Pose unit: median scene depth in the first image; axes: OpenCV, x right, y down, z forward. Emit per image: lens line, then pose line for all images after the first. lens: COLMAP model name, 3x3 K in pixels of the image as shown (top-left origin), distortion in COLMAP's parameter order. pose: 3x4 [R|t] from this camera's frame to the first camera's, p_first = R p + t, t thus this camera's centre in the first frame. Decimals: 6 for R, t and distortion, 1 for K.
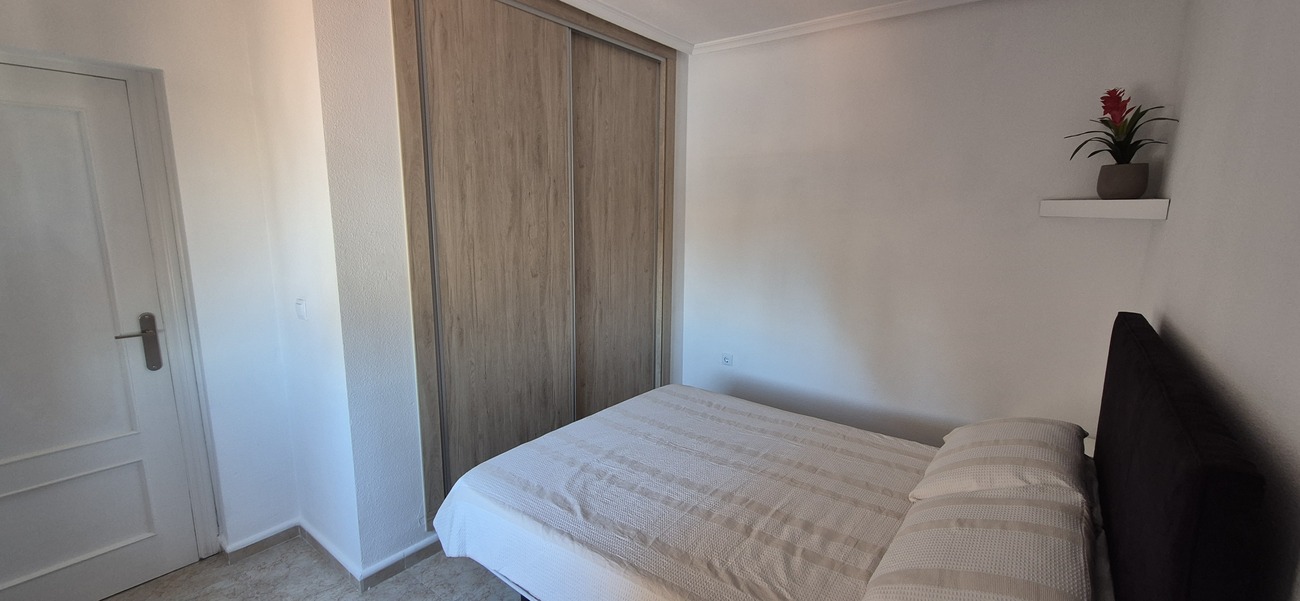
lens RADIAL K [[534.1, 0, 652.1], [0, 534.1, 303.6], [0, 0, 1]] dist [-0.000227, 0.000570]
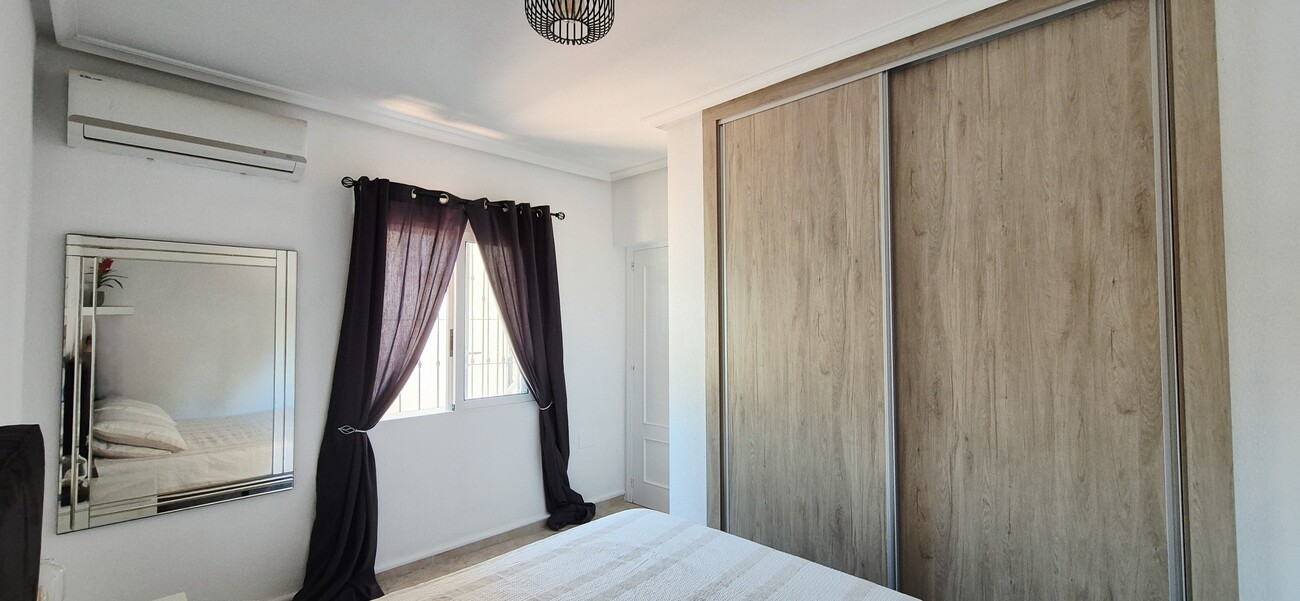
lens RADIAL K [[534.1, 0, 652.1], [0, 534.1, 303.6], [0, 0, 1]] dist [-0.000227, 0.000570]
pose [[-0.122185, -0.044778, -0.991497, 0.682637], [-0.172256, 0.984778, -0.023247, -0.095372], [0.977445, 0.167951, -0.128038, 0.835355]]
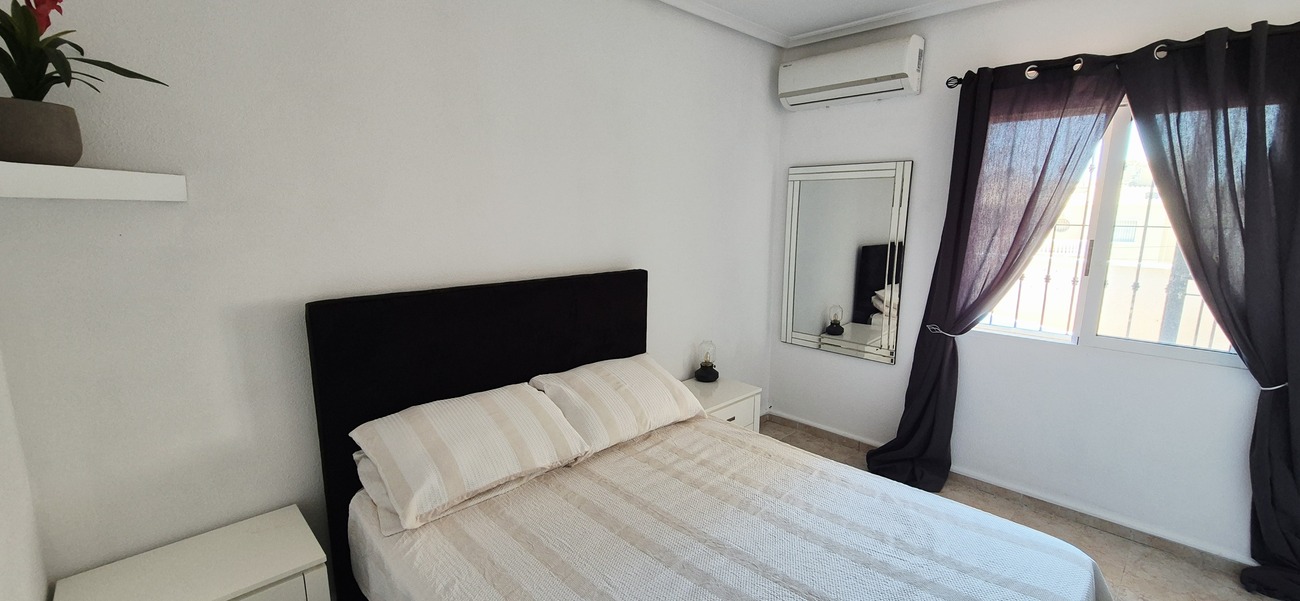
lens RADIAL K [[534.1, 0, 652.1], [0, 534.1, 303.6], [0, 0, 1]] dist [-0.000227, 0.000570]
pose [[-0.989114, -0.044211, 0.140355, 0.130662], [0.007134, 0.938271, 0.345828, -0.212100], [-0.146981, 0.343065, -0.927741, 1.261434]]
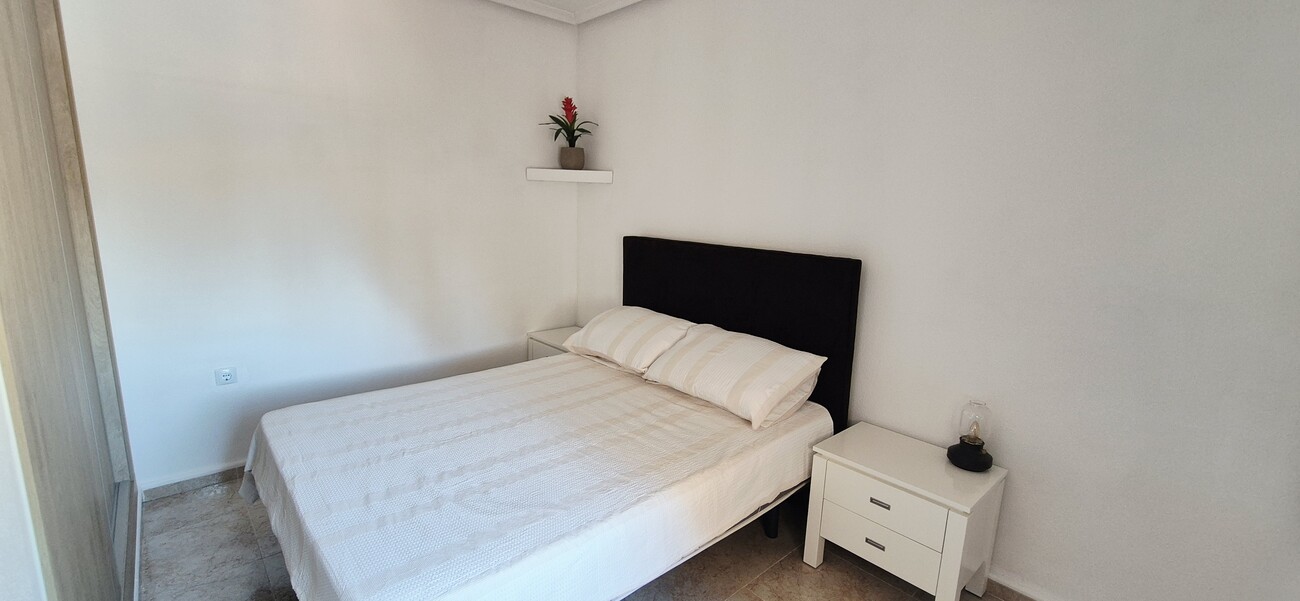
lens RADIAL K [[534.1, 0, 652.1], [0, 534.1, 303.6], [0, 0, 1]] dist [-0.000227, 0.000570]
pose [[0.180167, -0.187434, 0.965613, -0.572221], [0.146402, 0.975853, 0.162106, -0.027639], [-0.972680, 0.112161, 0.203258, 0.426625]]
